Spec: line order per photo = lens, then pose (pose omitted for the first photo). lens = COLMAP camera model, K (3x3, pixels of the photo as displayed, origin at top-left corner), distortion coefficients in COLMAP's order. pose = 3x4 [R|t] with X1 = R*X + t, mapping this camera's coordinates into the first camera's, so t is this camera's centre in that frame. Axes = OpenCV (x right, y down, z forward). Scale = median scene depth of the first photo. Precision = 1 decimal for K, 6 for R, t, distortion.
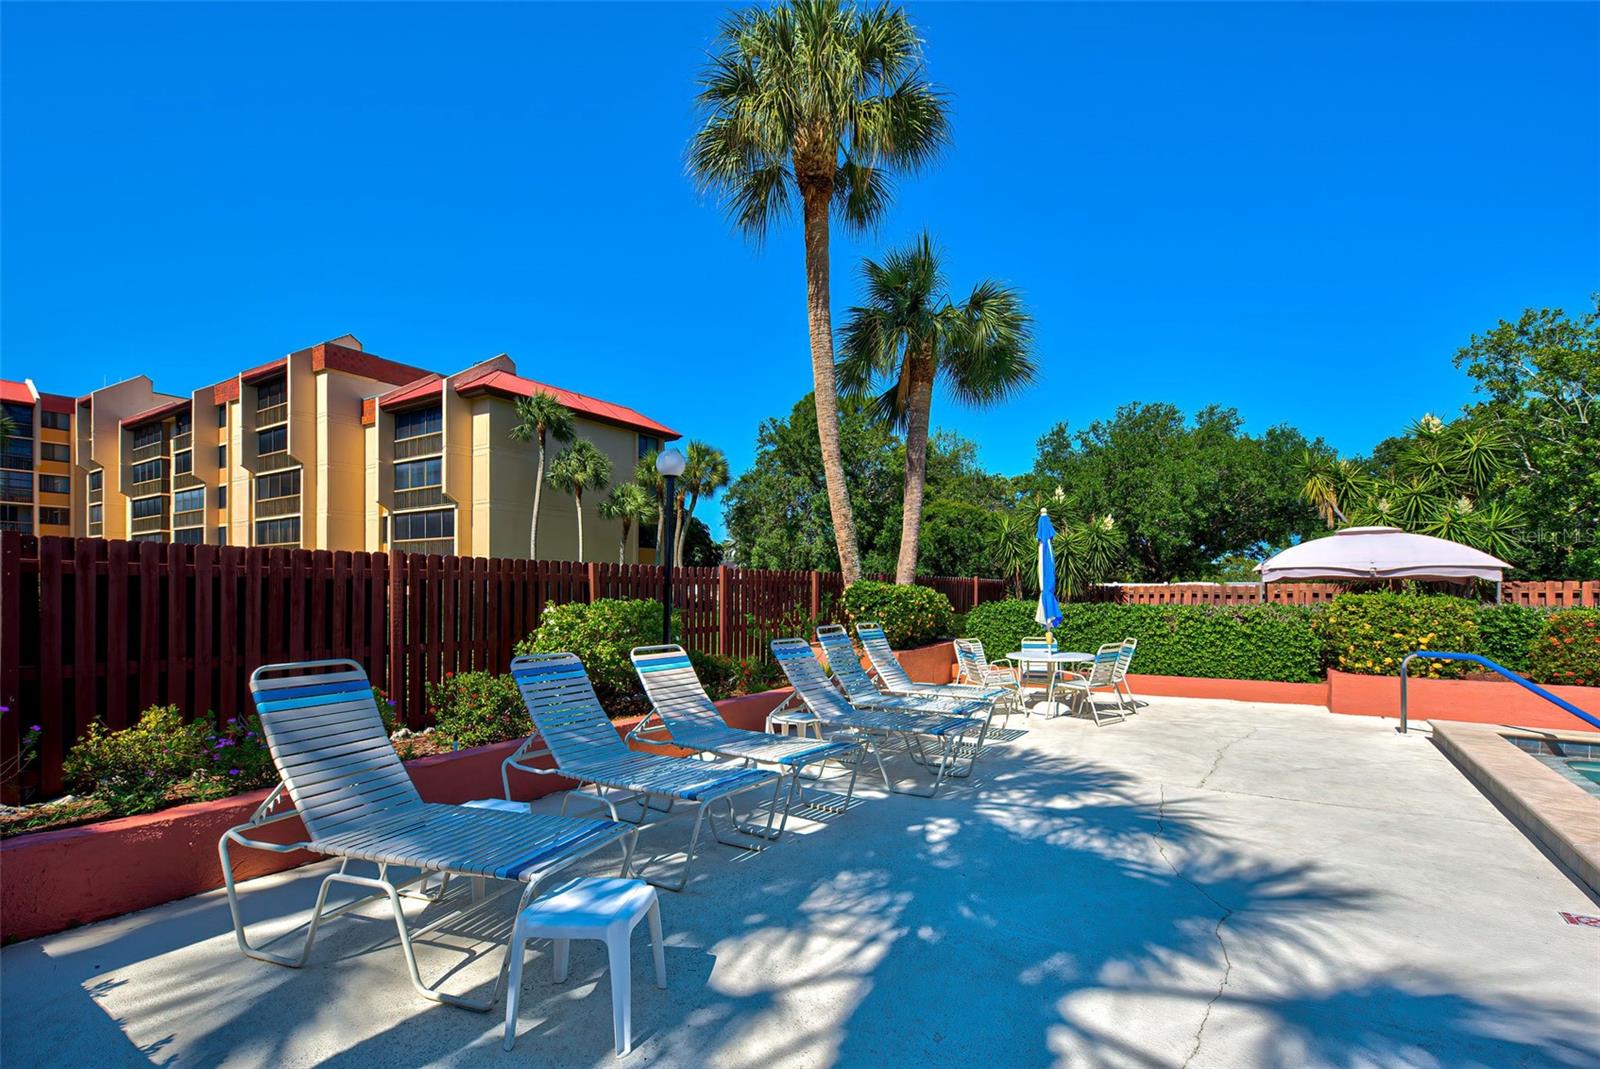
lens RADIAL K [[711.1, 0, 782.7], [0, 711.1, 580.7], [0, 0, 1]] dist [0.000082, -0.000680]
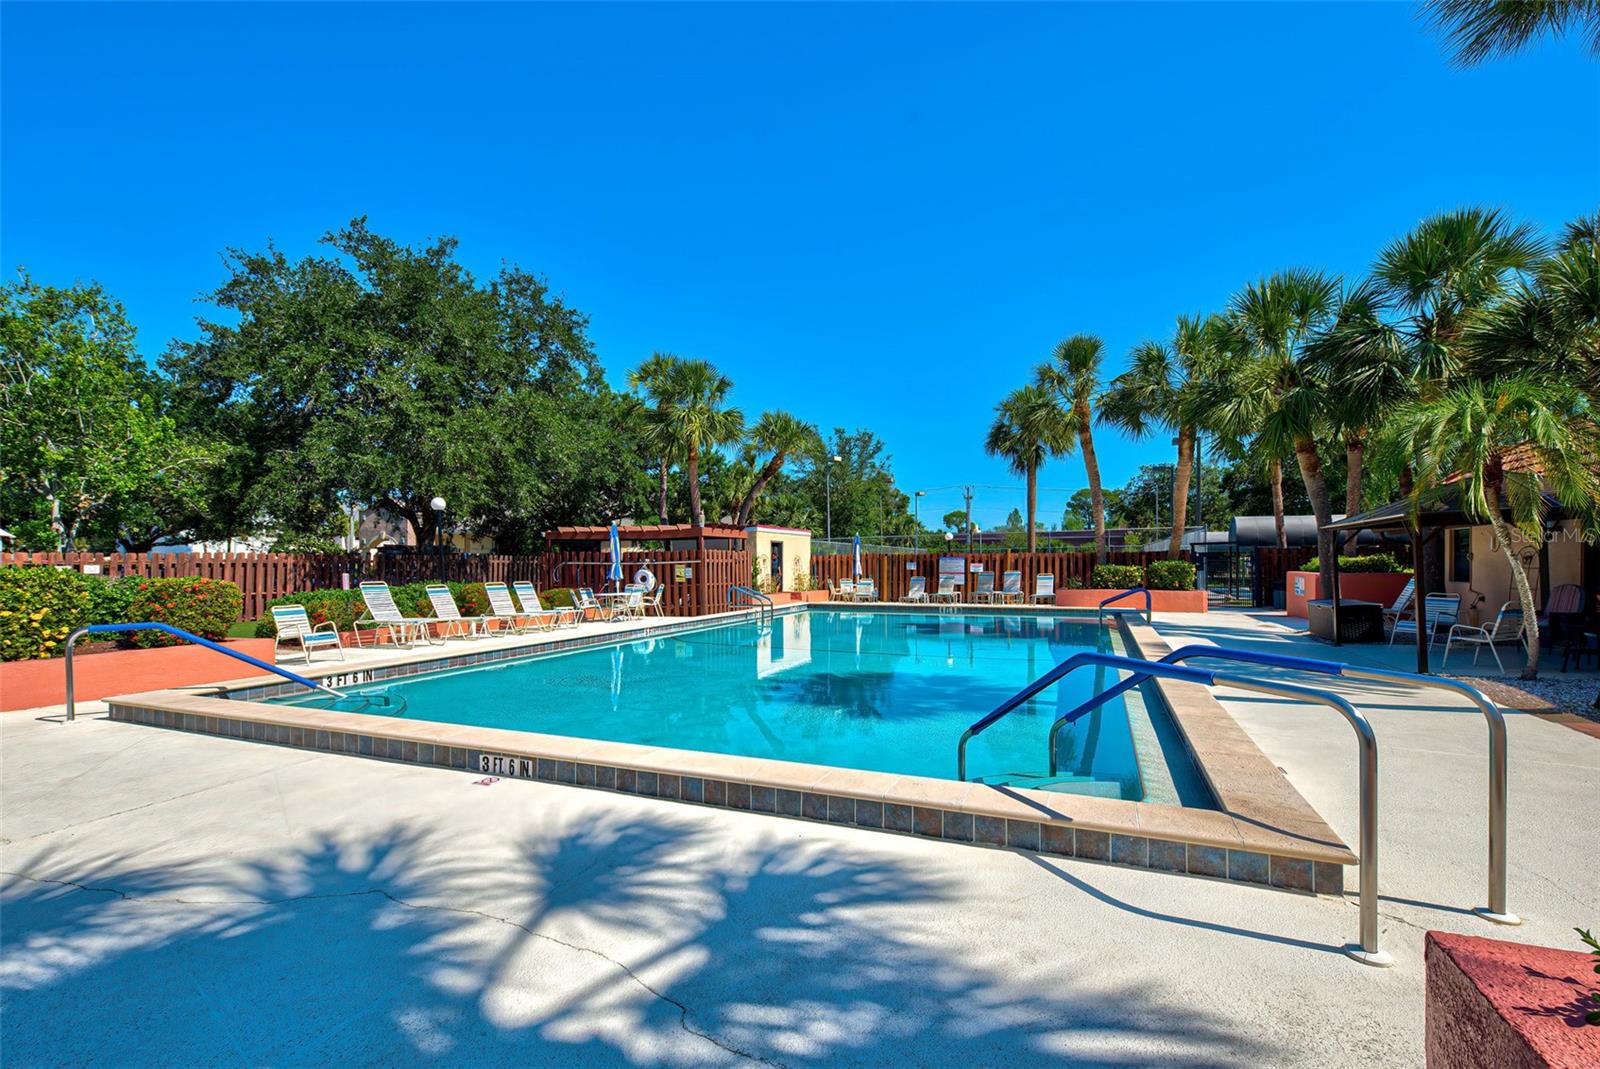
lens RADIAL K [[711.1, 0, 811.0], [0, 711.1, 570.0], [0, 0, 1]] dist [0.000082, -0.000680]
pose [[-0.217796, -0.014904, 0.975881, -0.154846], [-0.005886, 0.999885, 0.013957, 0.007839], [-0.975977, -0.002704, -0.217859, 0.243174]]
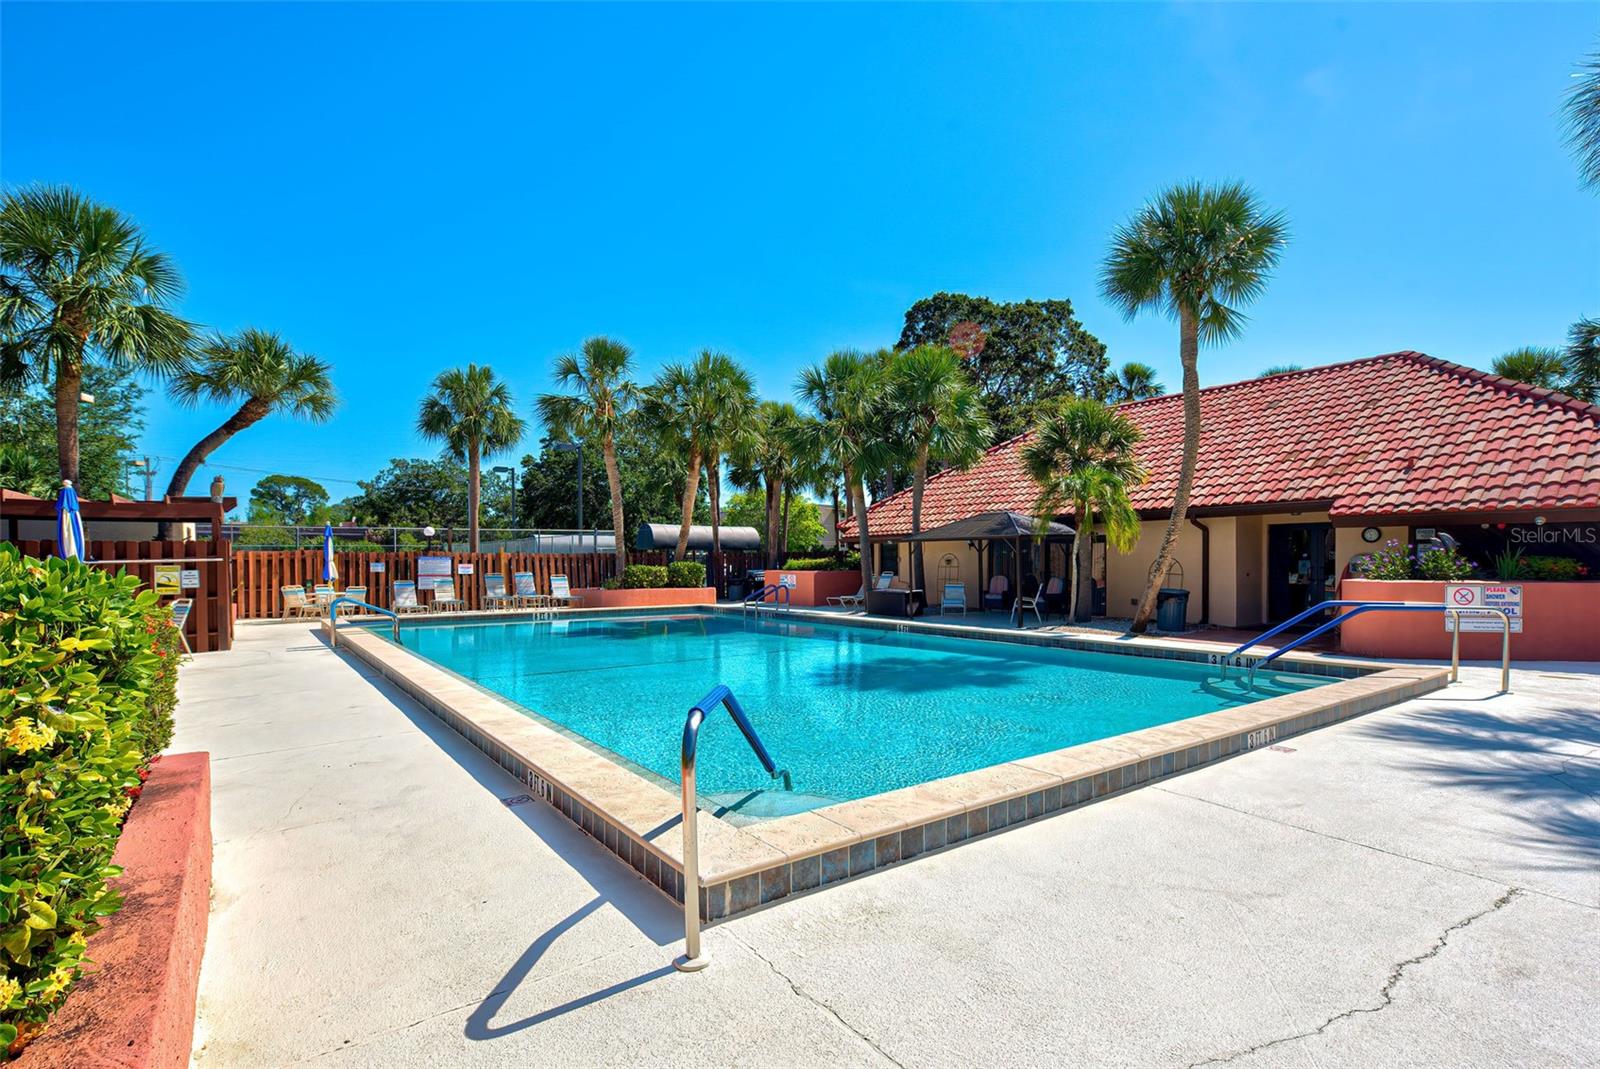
lens RADIAL K [[763.7, 0, 795.0], [0, 763.7, 551.0], [0, 0, 1]] dist [0.001372, 0.000093]
pose [[-0.948340, 0.000320, 0.317256, 0.603082], [-0.006775, 0.999751, -0.021260, 0.021507], [-0.317184, -0.022311, -0.948102, 1.125726]]
